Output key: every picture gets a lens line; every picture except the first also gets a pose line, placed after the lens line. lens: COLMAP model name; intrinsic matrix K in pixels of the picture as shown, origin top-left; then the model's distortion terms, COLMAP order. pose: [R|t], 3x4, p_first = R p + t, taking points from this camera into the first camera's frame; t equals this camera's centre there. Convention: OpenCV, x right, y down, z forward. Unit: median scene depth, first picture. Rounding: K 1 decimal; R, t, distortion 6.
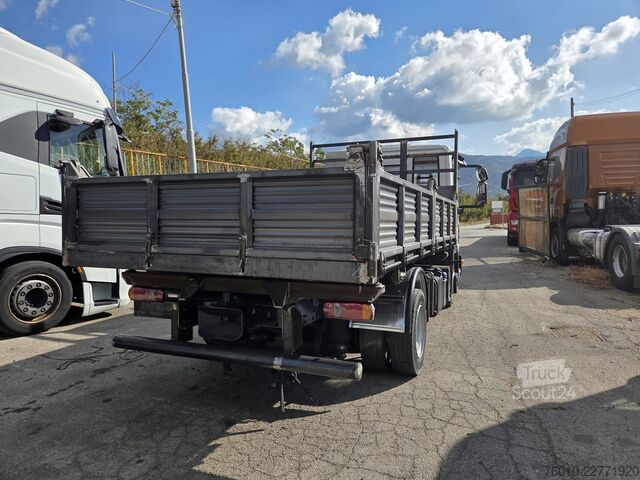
lens RADIAL K [[432.7, 0, 328.1], [0, 432.7, 233.2], [0, 0, 1]] dist [0.061700, -0.049293]
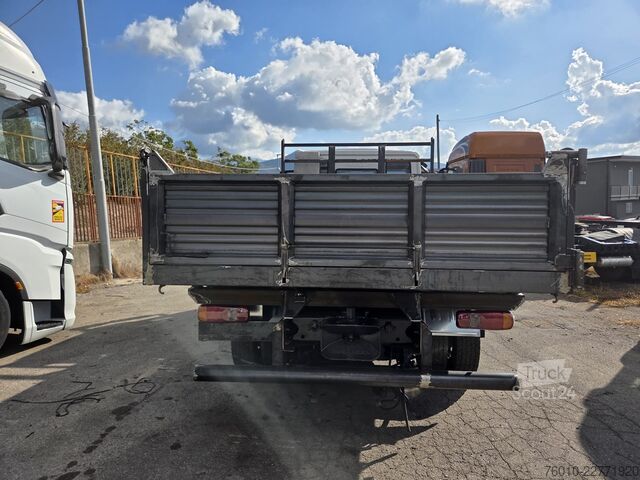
lens RADIAL K [[429.4, 0, 325.8], [0, 429.4, 241.6], [0, 0, 1]] dist [0.061122, -0.040702]
pose [[0.952247, -0.008954, 0.305197, -0.381937], [0.003553, 0.999827, 0.018250, -0.010958], [-0.305308, -0.016294, 0.952114, 0.119966]]
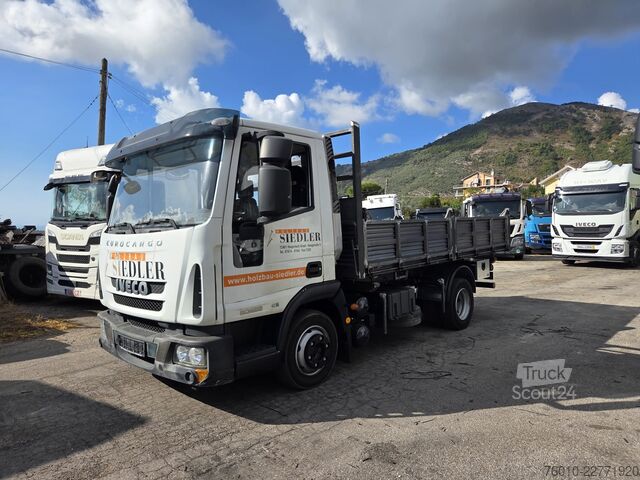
lens RADIAL K [[432.7, 0, 333.0], [0, 432.7, 227.5], [0, 0, 1]] dist [0.061700, -0.049293]
pose [[-0.939604, 0.030066, 0.340941, -0.362157], [0.044896, 0.998354, 0.035689, -0.131471], [-0.339307, 0.048841, -0.939407, 2.631891]]
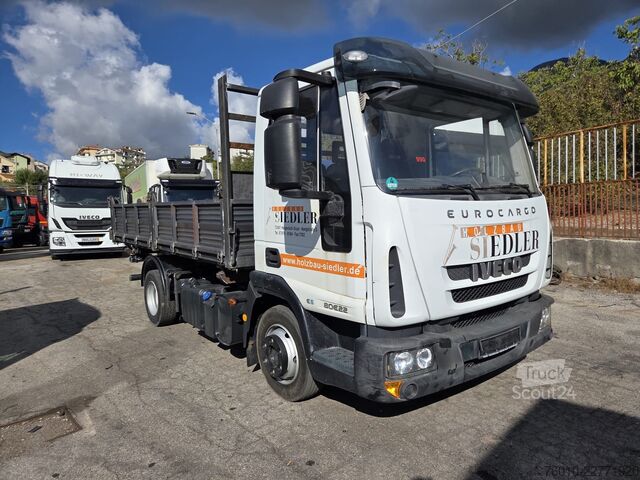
lens RADIAL K [[429.4, 0, 320.8], [0, 429.4, 237.7], [0, 0, 1]] dist [0.061122, -0.040702]
pose [[-0.492881, 0.067484, -0.867476, 1.081957], [-0.013350, 0.996284, 0.085090, -0.099364], [0.869994, 0.053520, -0.490148, 2.017840]]
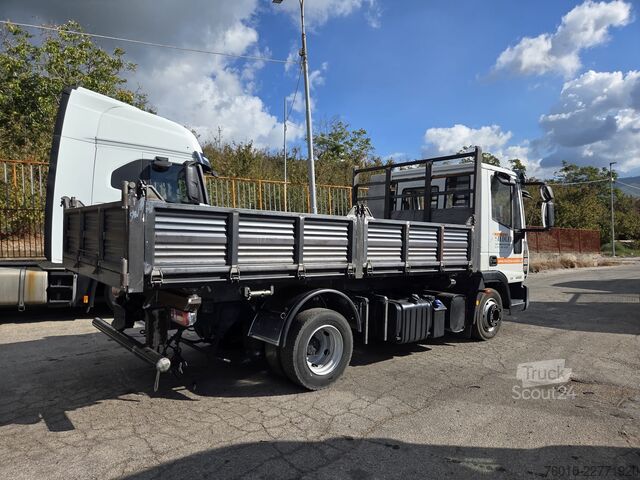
lens RADIAL K [[429.4, 0, 319.5], [0, 429.4, 240.4], [0, 0, 1]] dist [0.061122, -0.040702]
pose [[0.880831, 0.025430, -0.472748, 0.623146], [-0.038457, 0.999100, -0.017910, -0.016796], [0.471867, 0.033956, 0.881016, 0.066067]]
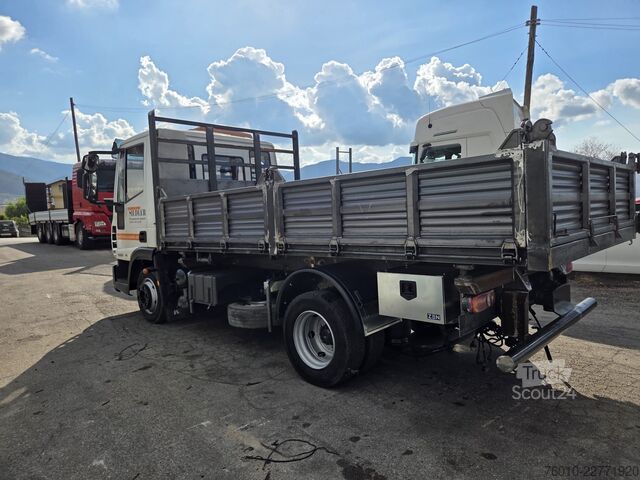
lens RADIAL K [[432.7, 0, 324.4], [0, 432.7, 236.9], [0, 0, 1]] dist [0.061700, -0.049293]
pose [[0.370475, -0.070795, 0.926141, -0.994436], [0.072391, 0.996259, 0.047197, -0.028113], [-0.926017, 0.049558, 0.374214, 0.764886]]
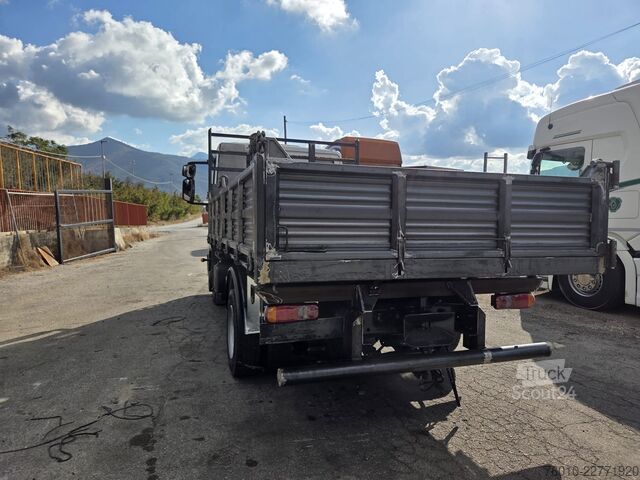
lens RADIAL K [[432.7, 0, 326.5], [0, 432.7, 237.3], [0, 0, 1]] dist [0.061700, -0.049293]
pose [[0.760283, -0.015630, 0.649404, -0.698105], [0.007769, 0.999858, 0.014970, -0.006903], [-0.649545, -0.006336, 0.760297, 0.287355]]
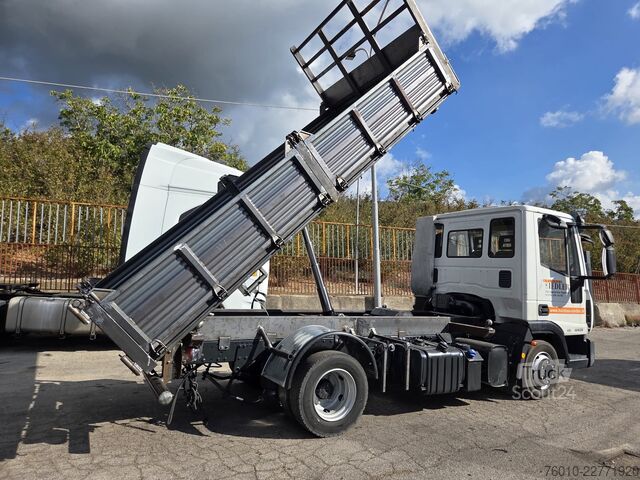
lens RADIAL K [[429.4, 0, 327.4], [0, 429.4, 233.1], [0, 0, 1]] dist [0.061122, -0.040702]
pose [[0.780581, -0.023063, -0.624628, 0.769402], [-0.067170, 0.990437, -0.120510, -0.025038], [0.621434, 0.136024, 0.771568, 0.137746]]
